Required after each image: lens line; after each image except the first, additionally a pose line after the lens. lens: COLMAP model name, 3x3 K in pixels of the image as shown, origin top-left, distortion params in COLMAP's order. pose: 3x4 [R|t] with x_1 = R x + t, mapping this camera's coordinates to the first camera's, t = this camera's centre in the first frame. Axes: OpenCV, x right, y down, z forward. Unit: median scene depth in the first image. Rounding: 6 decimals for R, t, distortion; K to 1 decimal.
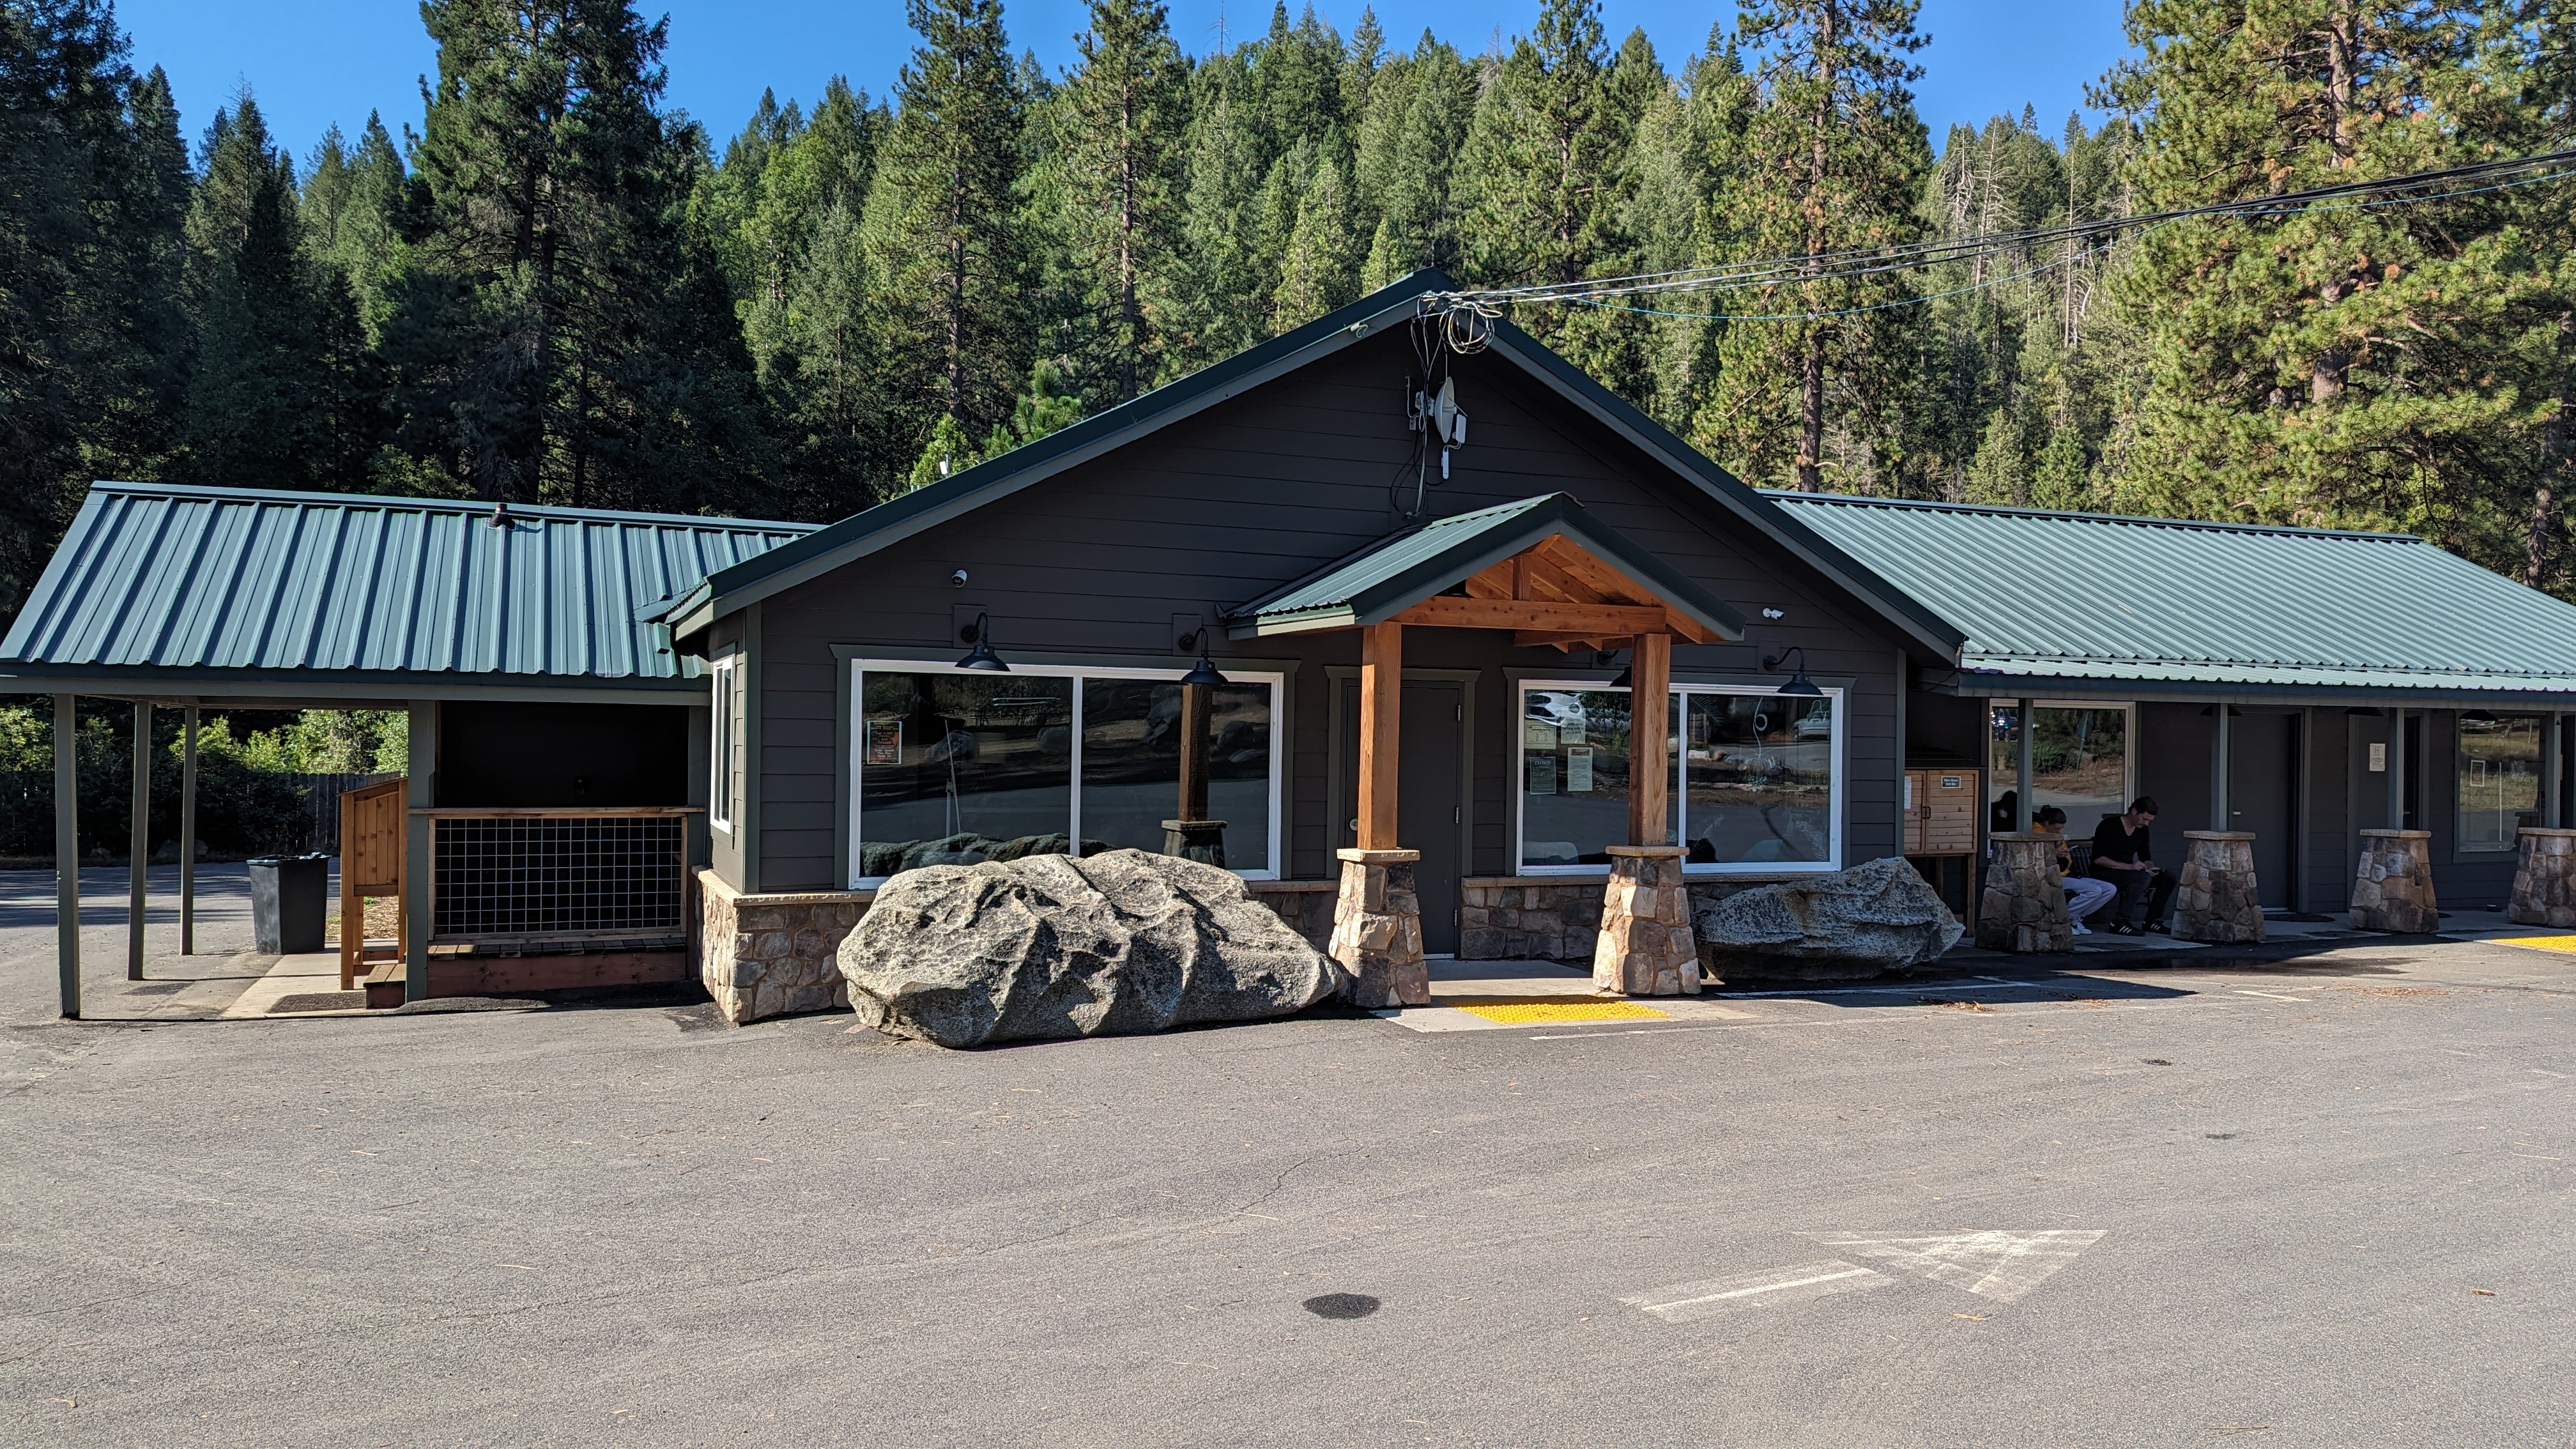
lens RADIAL K [[1856.5, 0, 1288.0], [0, 1856.5, 724.5], [0, 0, 1]] dist [-0.000713, -0.001425]
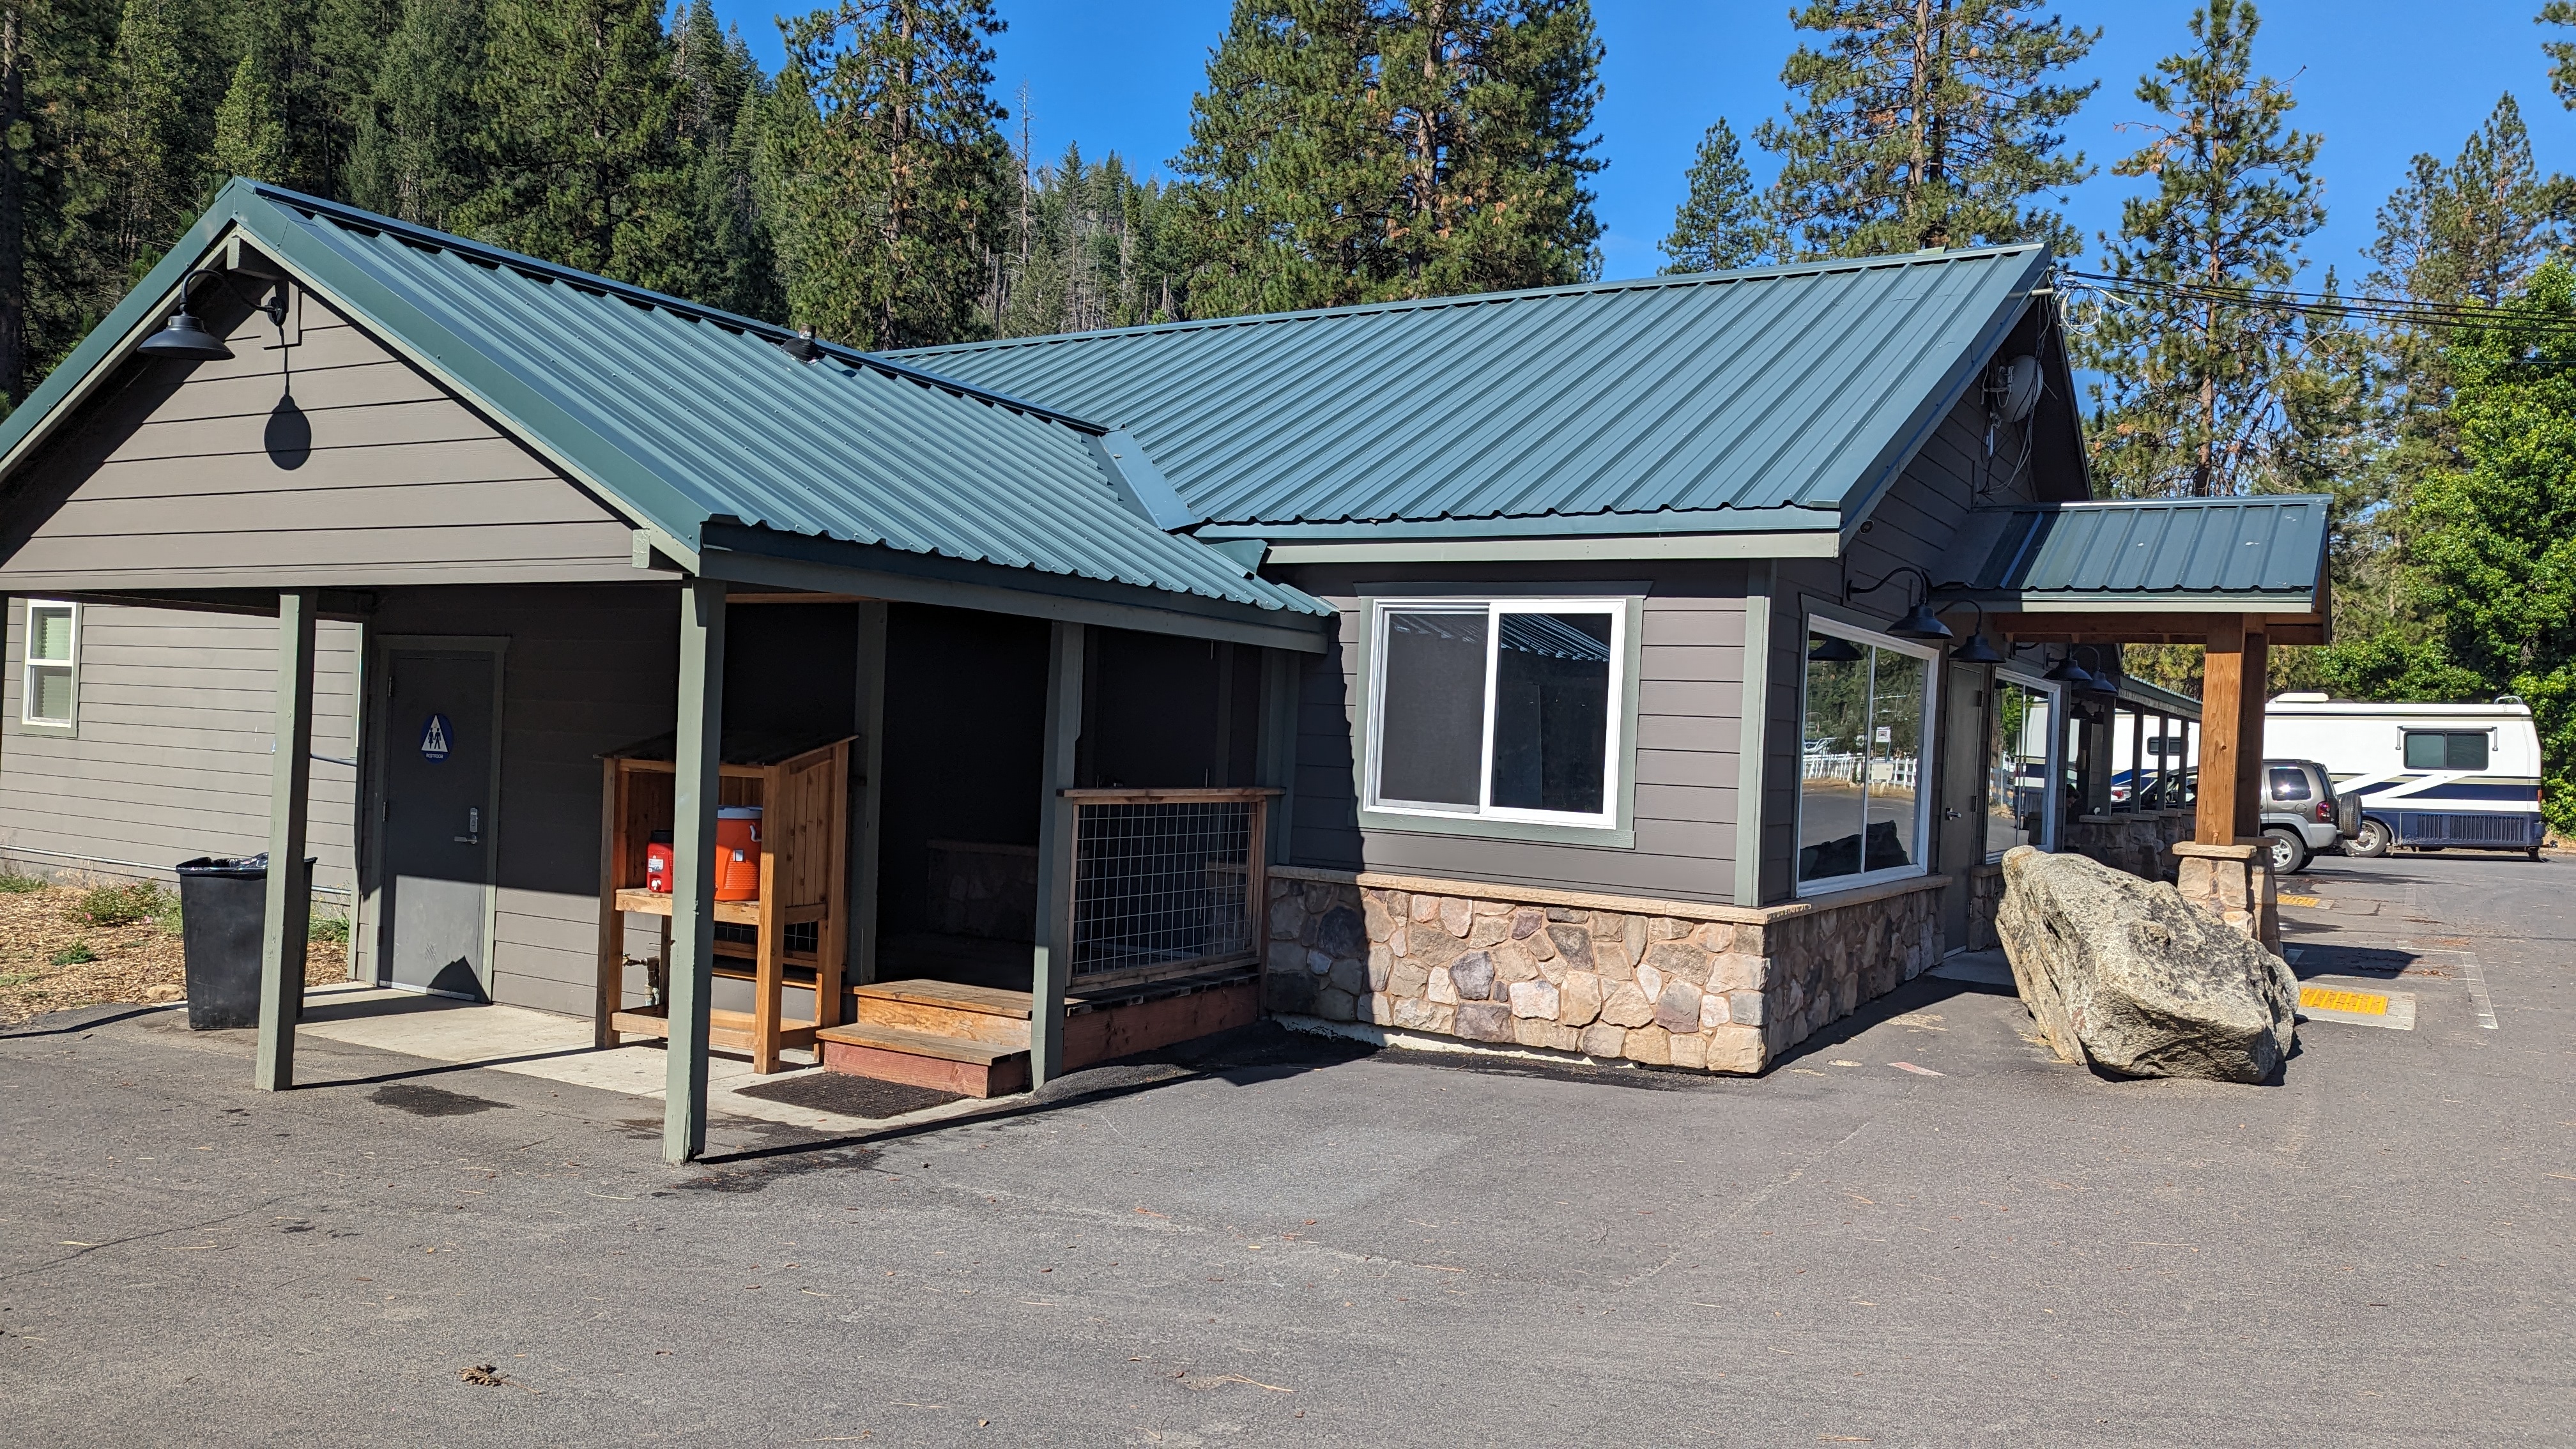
lens RADIAL K [[1833.9, 0, 1288.0], [0, 1833.9, 724.5], [0, 0, 1]] dist [0.001896, 0.000487]
pose [[0.778839, 0.023700, 0.626776, -0.165706], [-0.039142, 0.999175, 0.010858, 0.002650], [-0.626001, -0.032990, 0.779124, 0.093354]]
